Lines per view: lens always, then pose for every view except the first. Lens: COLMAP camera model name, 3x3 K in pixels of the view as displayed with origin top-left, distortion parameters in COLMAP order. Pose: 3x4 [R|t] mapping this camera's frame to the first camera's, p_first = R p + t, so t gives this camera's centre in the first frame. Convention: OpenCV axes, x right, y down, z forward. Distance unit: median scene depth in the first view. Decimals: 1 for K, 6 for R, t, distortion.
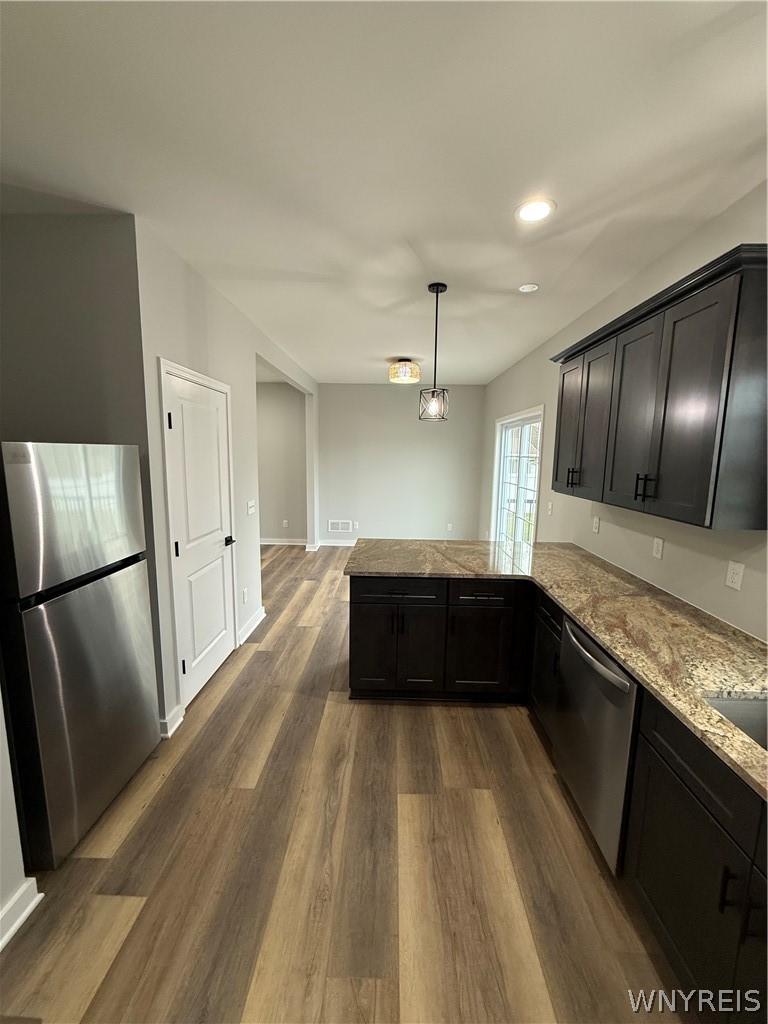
lens RADIAL K [[406.1, 0, 383.3], [0, 406.1, 509.8], [0, 0, 1]] dist [-0.000206, -0.000200]
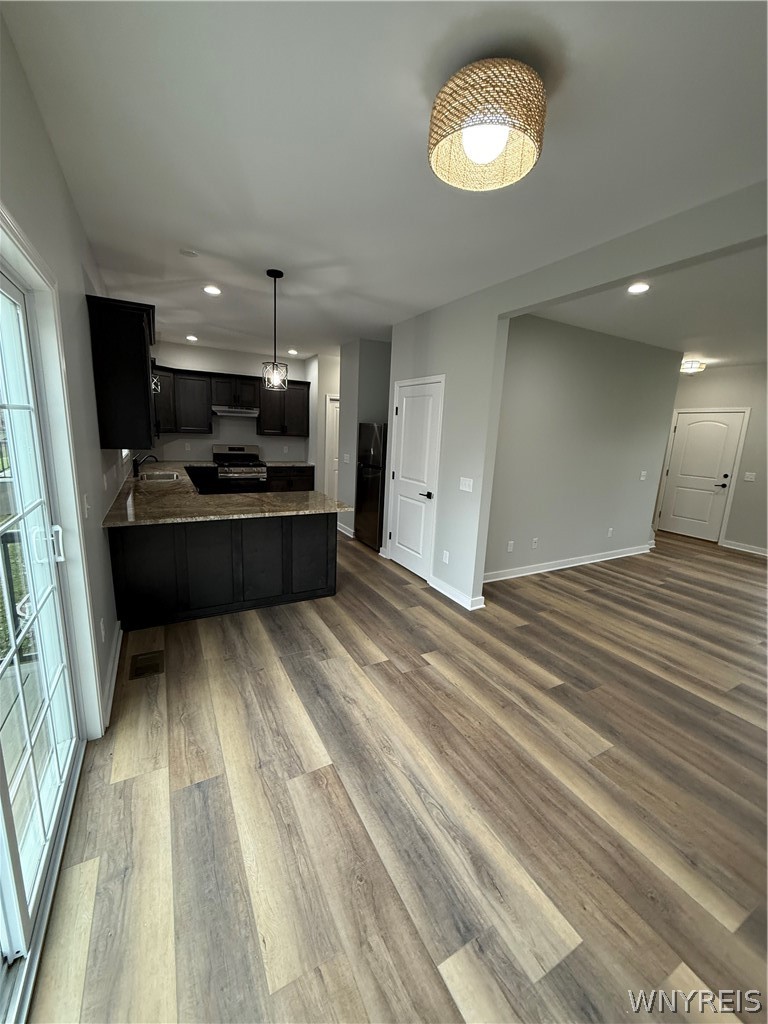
lens RADIAL K [[406.1, 0, 383.3], [0, 406.1, 509.8], [0, 0, 1]] dist [-0.000206, -0.000200]
pose [[-0.862952, 0.046469, -0.503144, 0.678109], [-0.127977, 0.943194, 0.306607, -0.432340], [0.488810, 0.328978, -0.807984, 3.255516]]
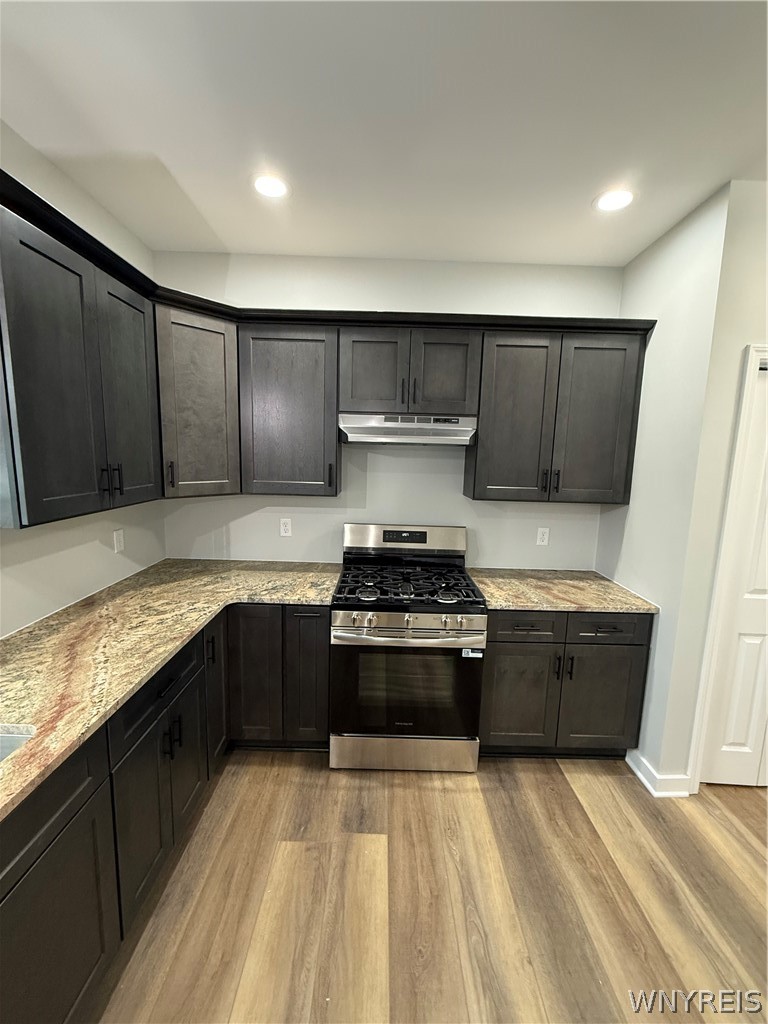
lens RADIAL K [[406.1, 0, 383.3], [0, 406.1, 509.8], [0, 0, 1]] dist [-0.000206, -0.000200]
pose [[-0.998808, -0.037513, -0.031222, 0.072989], [-0.044576, 0.961668, 0.270570, -0.090914], [0.019875, 0.271640, -0.962194, 0.726442]]
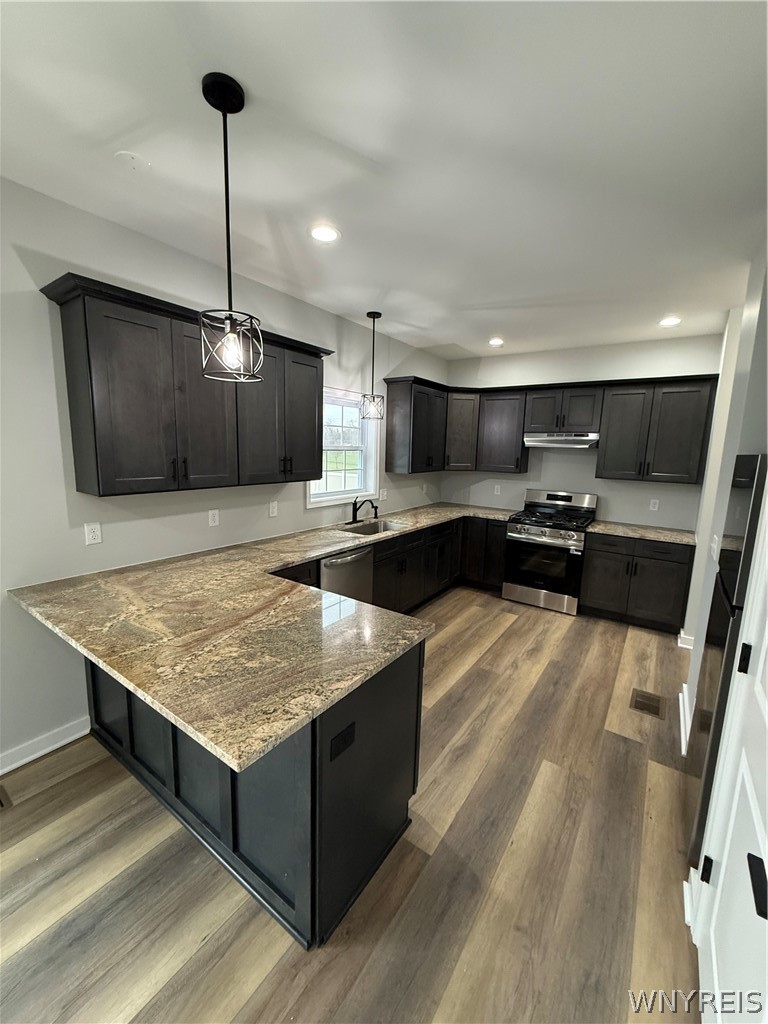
lens RADIAL K [[406.1, 0, 383.3], [0, 406.1, 509.8], [0, 0, 1]] dist [-0.000206, -0.000200]
pose [[-0.831081, -0.123343, 0.542302, -0.473779], [0.038195, 0.960136, 0.276911, -0.289164], [-0.554839, 0.250848, -0.793240, 1.962444]]
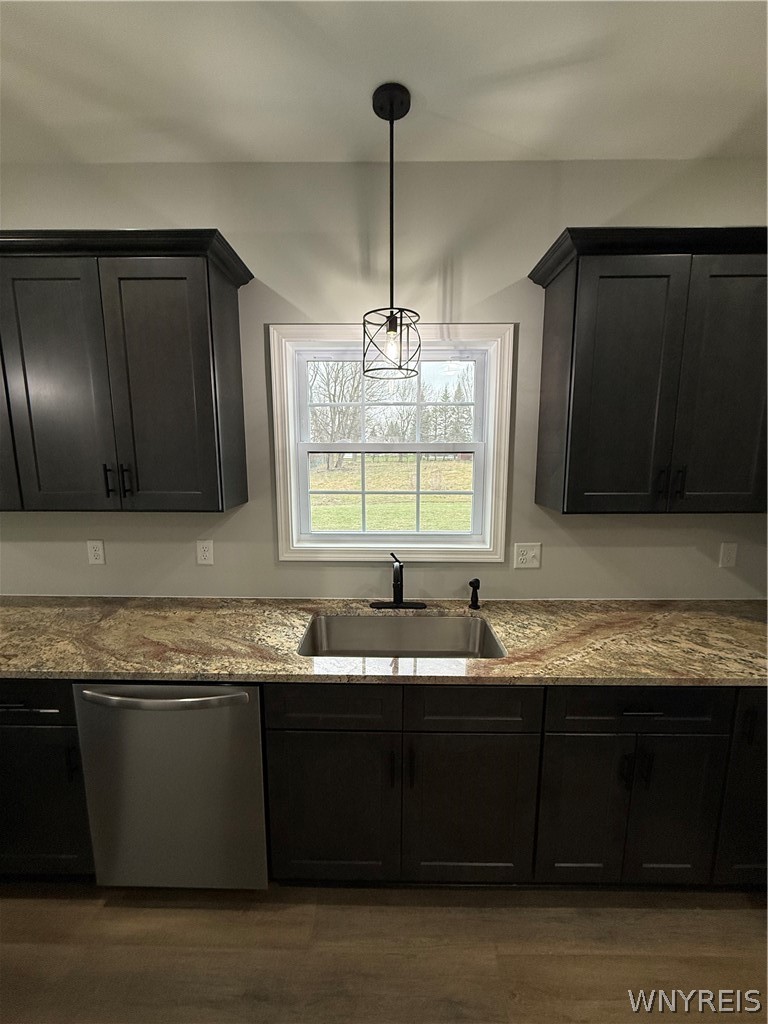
lens RADIAL K [[406.1, 0, 383.3], [0, 406.1, 509.8], [0, 0, 1]] dist [-0.000206, -0.000200]
pose [[-0.014167, -0.166729, 0.985901, -0.164350], [0.138027, 0.976234, 0.167078, -0.057669], [-0.990327, 0.138448, 0.009183, 0.460866]]
